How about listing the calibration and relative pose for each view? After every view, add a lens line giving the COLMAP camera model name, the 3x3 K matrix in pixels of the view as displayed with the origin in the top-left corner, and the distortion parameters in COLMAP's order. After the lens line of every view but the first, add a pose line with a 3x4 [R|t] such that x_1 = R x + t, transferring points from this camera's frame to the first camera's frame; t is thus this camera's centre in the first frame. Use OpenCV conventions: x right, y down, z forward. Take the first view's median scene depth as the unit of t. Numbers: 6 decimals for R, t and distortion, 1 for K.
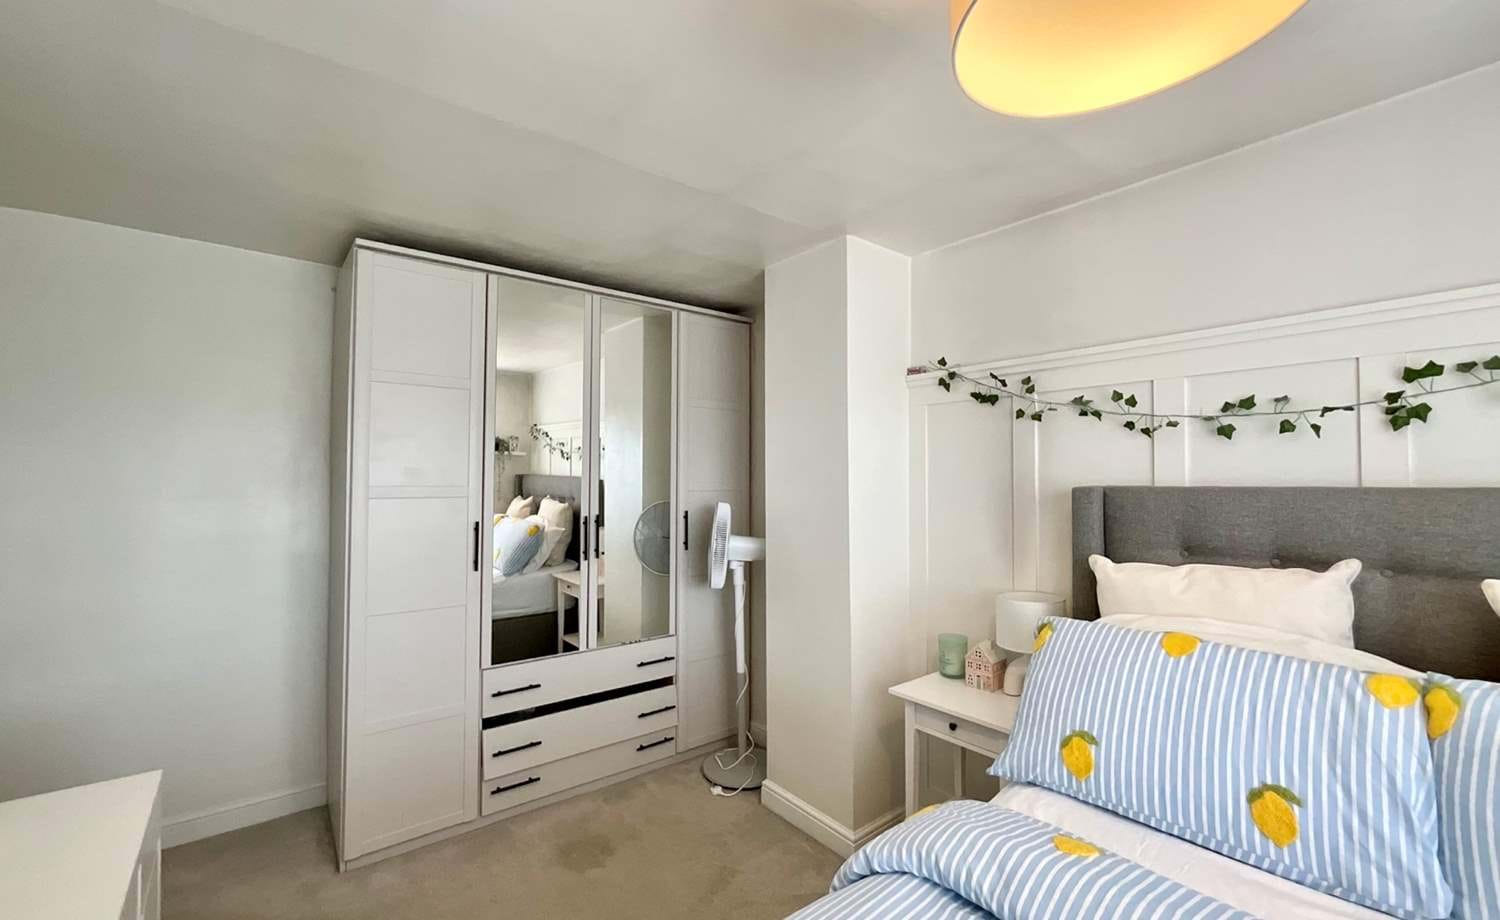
lens RADIAL K [[613.5, 0, 747.2], [0, 613.5, 464.9], [0, 0, 1]] dist [-0.000144, -0.000298]
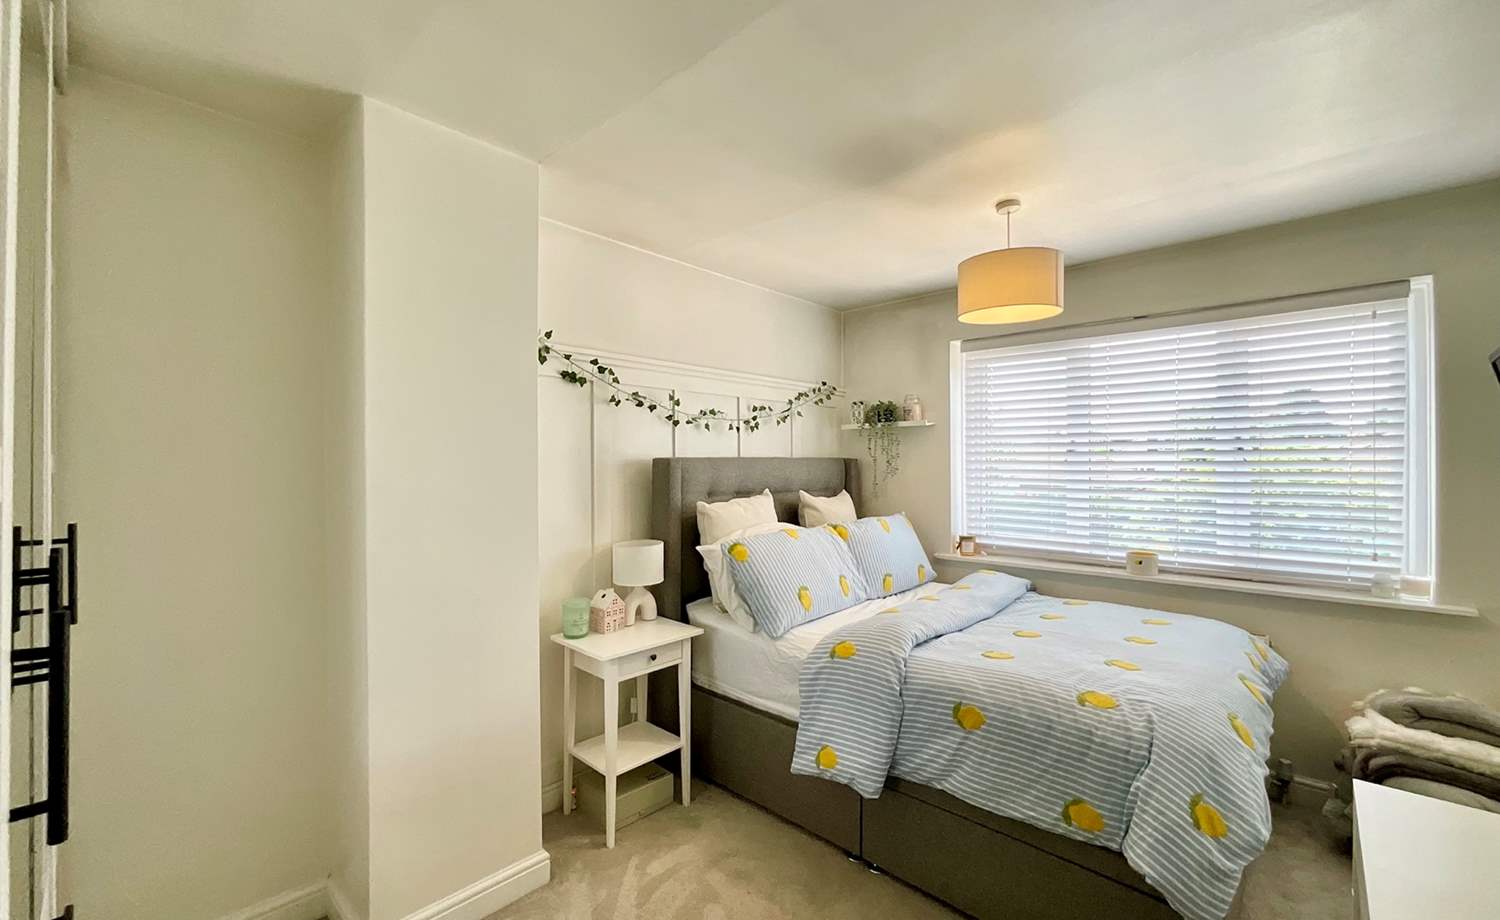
lens RADIAL K [[613.5, 0, 747.2], [0, 613.5, 464.9], [0, 0, 1]] dist [-0.000144, -0.000298]
pose [[-0.156961, -0.003191, 0.987600, -0.875572], [-0.020089, 0.999798, 0.000037, 0.046362], [-0.987400, -0.019834, -0.156994, 1.012564]]
